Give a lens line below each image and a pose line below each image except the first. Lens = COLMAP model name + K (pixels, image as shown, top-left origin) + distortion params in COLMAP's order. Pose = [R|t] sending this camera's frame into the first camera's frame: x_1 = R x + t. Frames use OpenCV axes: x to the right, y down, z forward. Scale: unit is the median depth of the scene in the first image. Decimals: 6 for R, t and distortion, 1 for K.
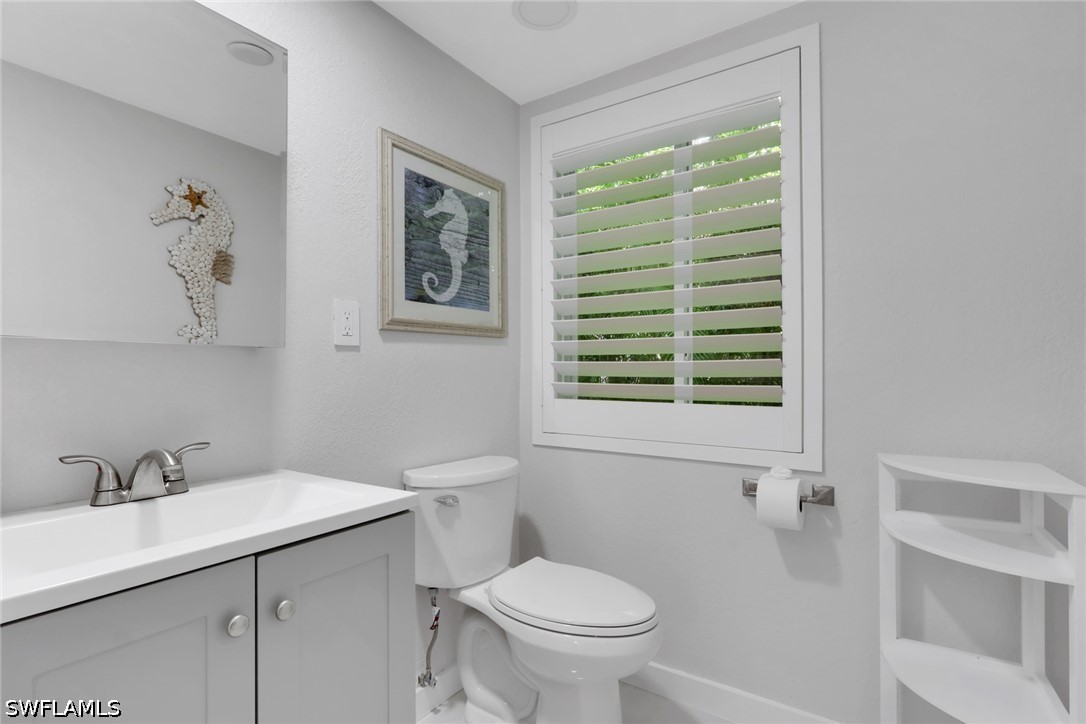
lens RADIAL K [[535.2, 0, 540.3], [0, 535.2, 359.3], [0, 0, 1]] dist [0.004195, -0.000285]
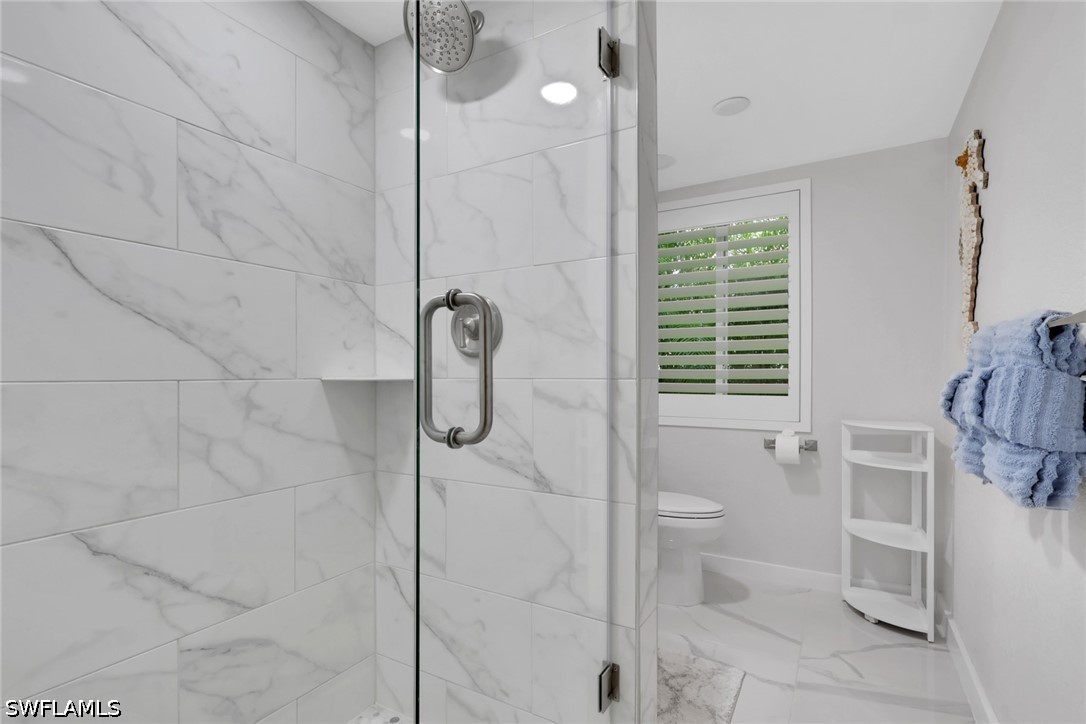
lens RADIAL K [[527.1, 0, 543.3], [0, 527.1, 369.1], [0, 0, 1]] dist [-0.000041, 0.000143]
pose [[0.998057, -0.000578, 0.062307, -0.456993], [-0.000298, 0.999901, 0.014050, -0.022598], [-0.062309, -0.014041, 0.997958, -0.669223]]
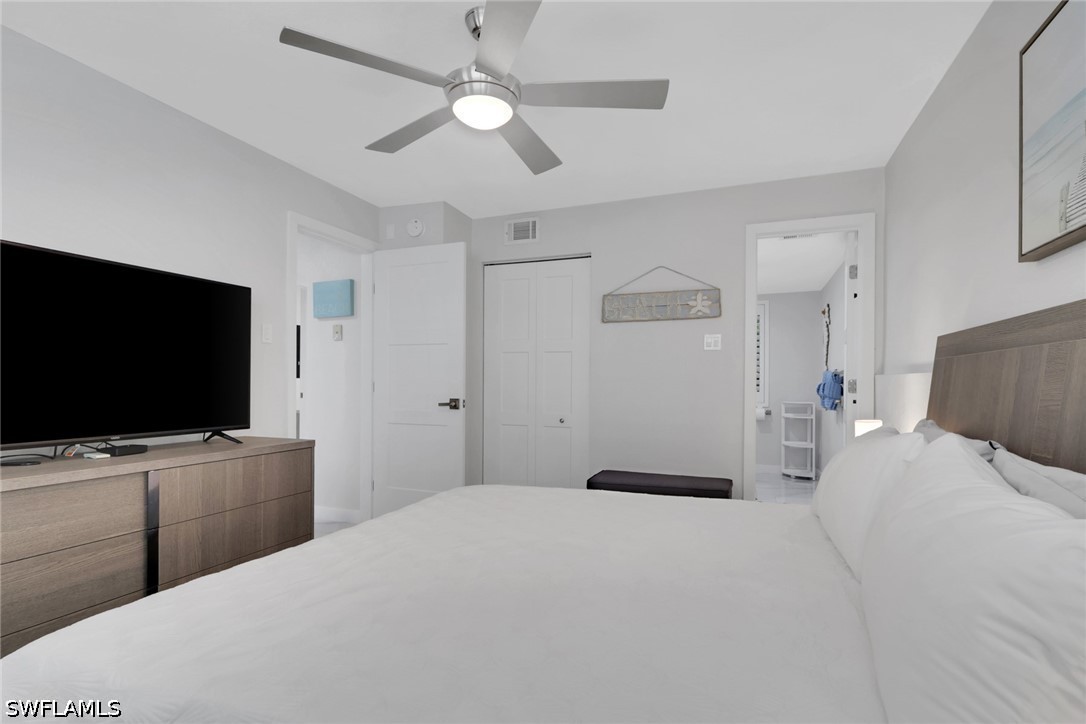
lens RADIAL K [[532.8, 0, 542.7], [0, 532.8, 371.1], [0, 0, 1]] dist [0.000820, 0.000309]
pose [[0.975276, 0.006945, 0.220880, -2.086949], [-0.008657, 0.999940, 0.006783, -0.083962], [-0.220820, -0.008528, 0.975277, -2.634831]]
